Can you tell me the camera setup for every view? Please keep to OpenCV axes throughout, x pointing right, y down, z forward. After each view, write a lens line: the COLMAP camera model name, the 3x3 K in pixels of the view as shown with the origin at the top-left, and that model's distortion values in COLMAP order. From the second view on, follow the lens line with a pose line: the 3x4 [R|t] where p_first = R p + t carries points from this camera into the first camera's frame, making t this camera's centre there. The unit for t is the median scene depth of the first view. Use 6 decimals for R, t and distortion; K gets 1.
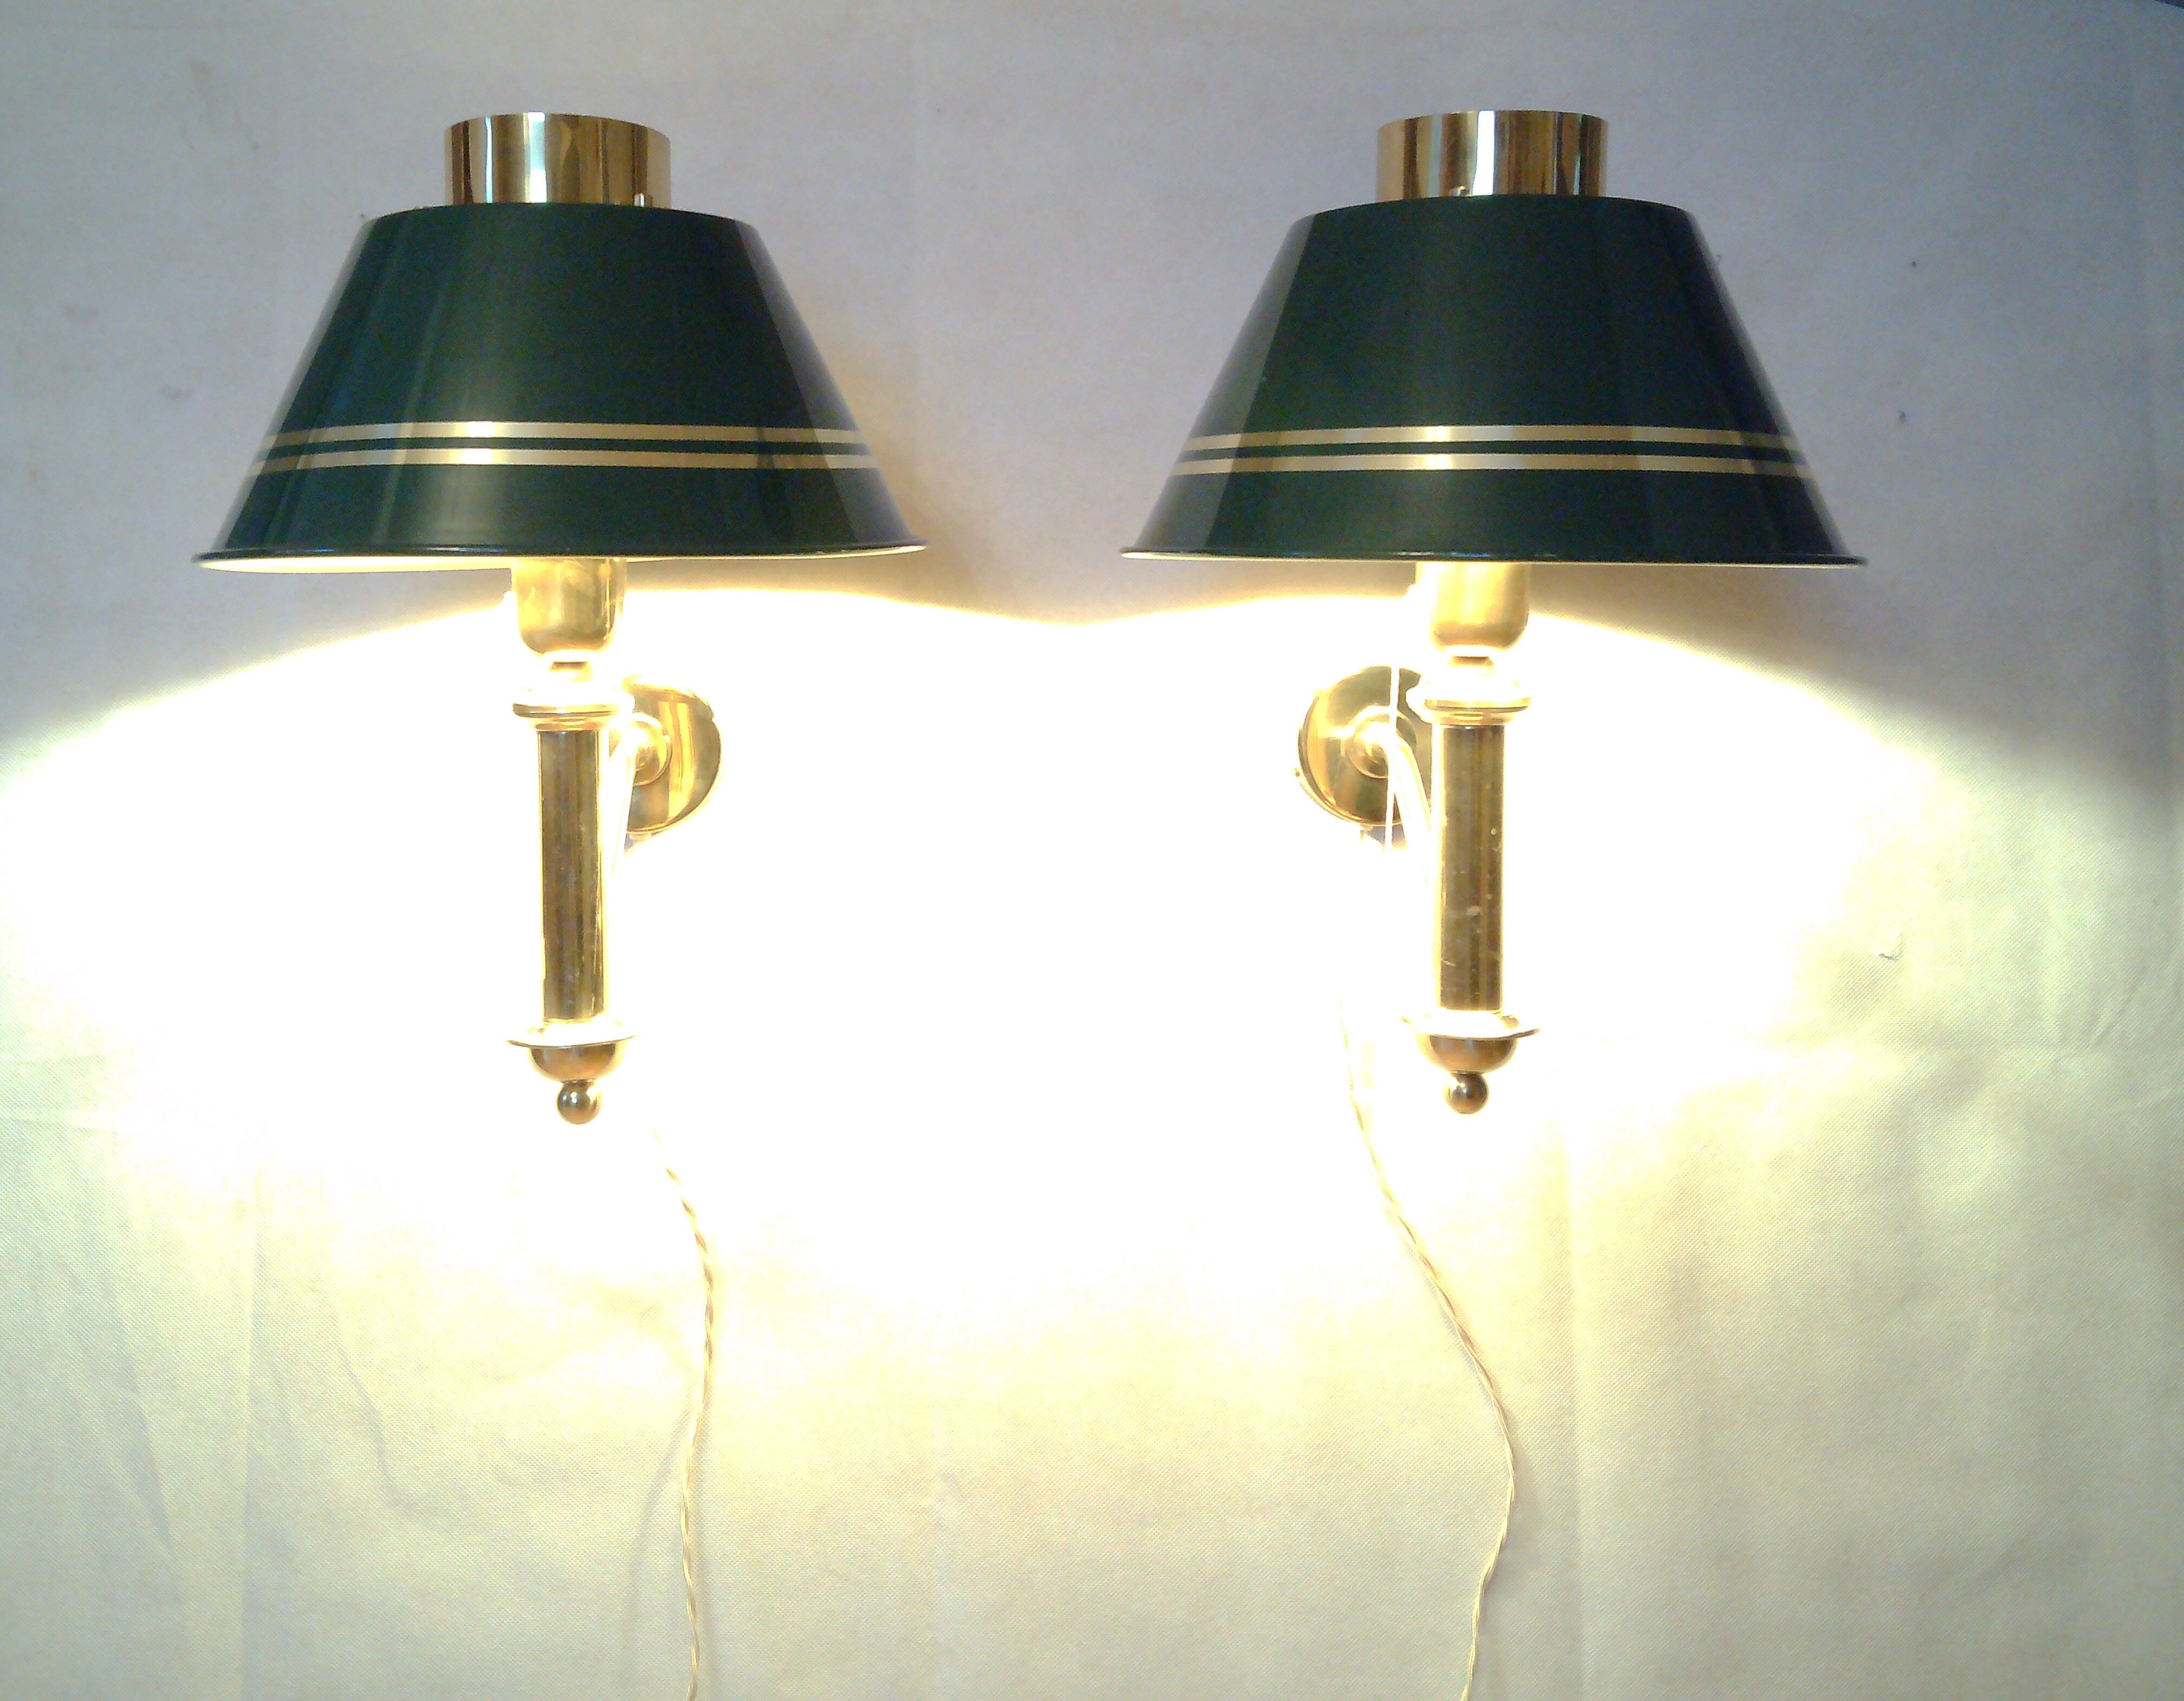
lens RADIAL K [[2895.9, 0, 1100.3], [0, 2895.9, 706.3], [0, 0, 1]] dist [0.001628, -0.136429]
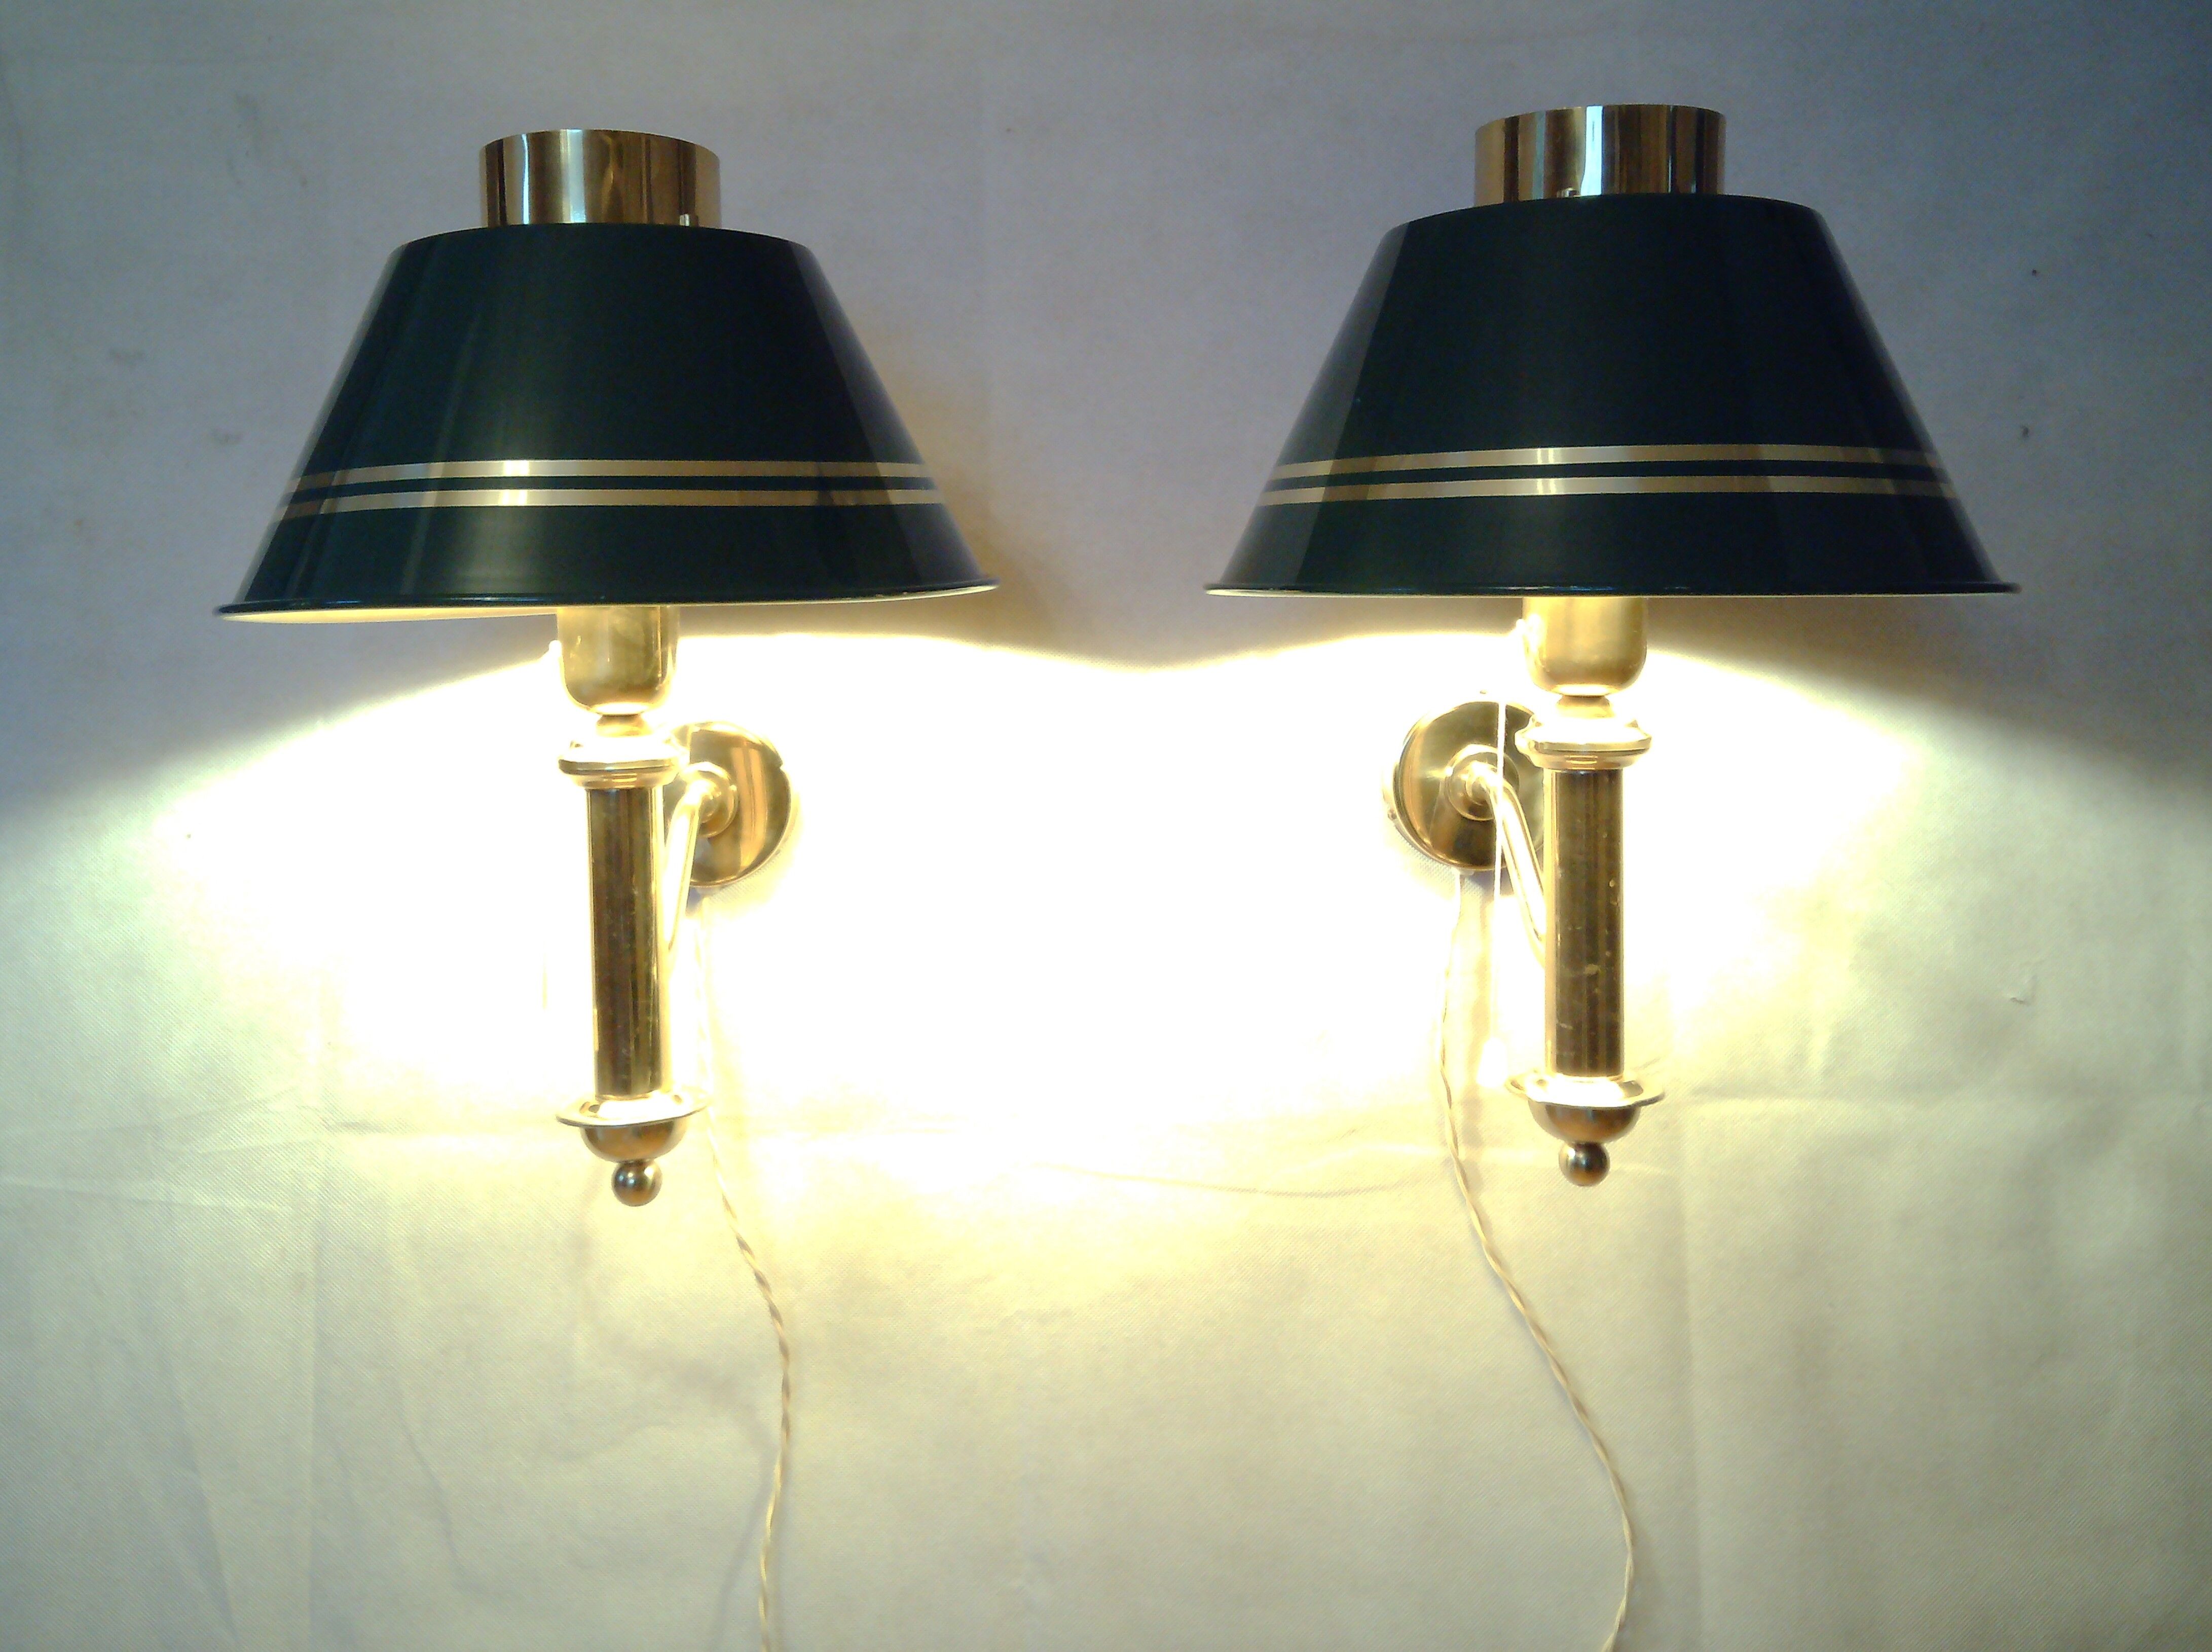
lens RADIAL K [[2663.1, 0, 1089.7], [0, 2663.1, 709.8], [0, 0, 1]] dist [0.013678, -0.240011]
pose [[0.999230, -0.013377, -0.036881, 0.000867], [0.013259, 0.999906, -0.003426, -0.011397], [0.036924, 0.002934, 0.999314, 0.135647]]
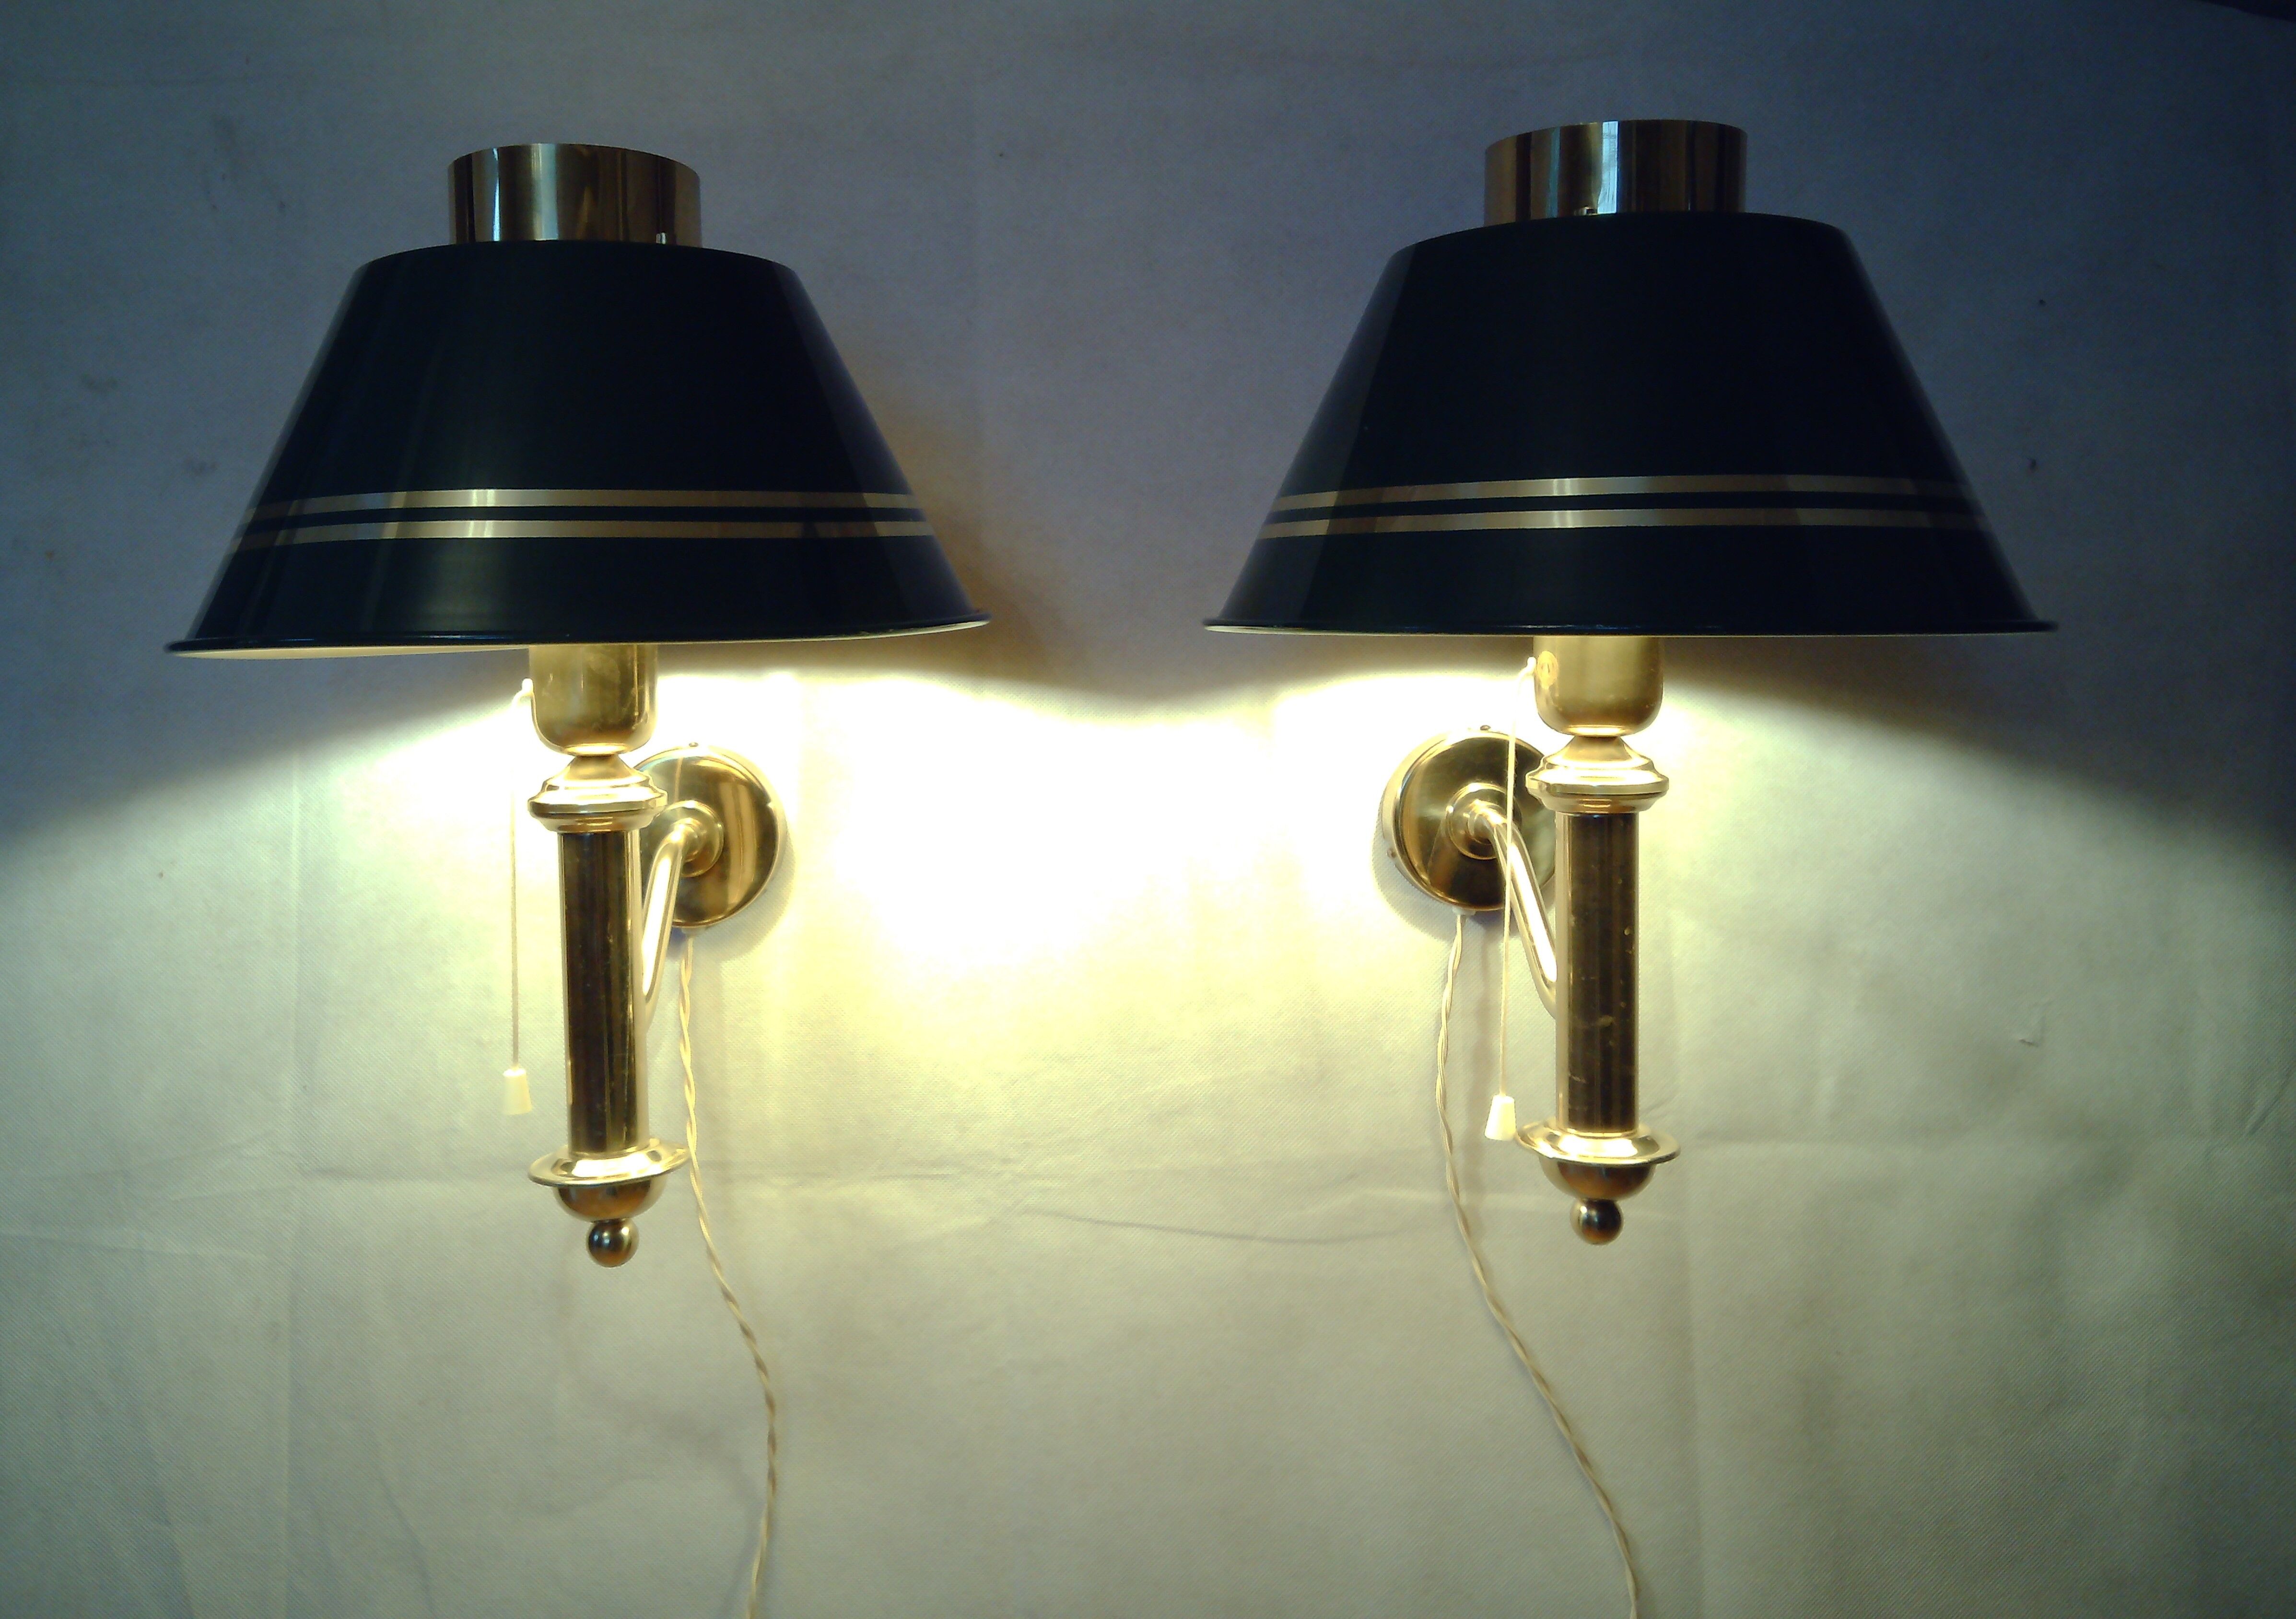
lens RADIAL K [[2479.7, 0, 1095.1], [0, 2479.7, 722.9], [0, 0, 1]] dist [0.014501, -0.224220]
pose [[0.999448, -0.012353, -0.030856, -0.003550], [0.012227, 0.999916, -0.004265, -0.019235], [0.030906, 0.003885, 0.999515, 0.222573]]
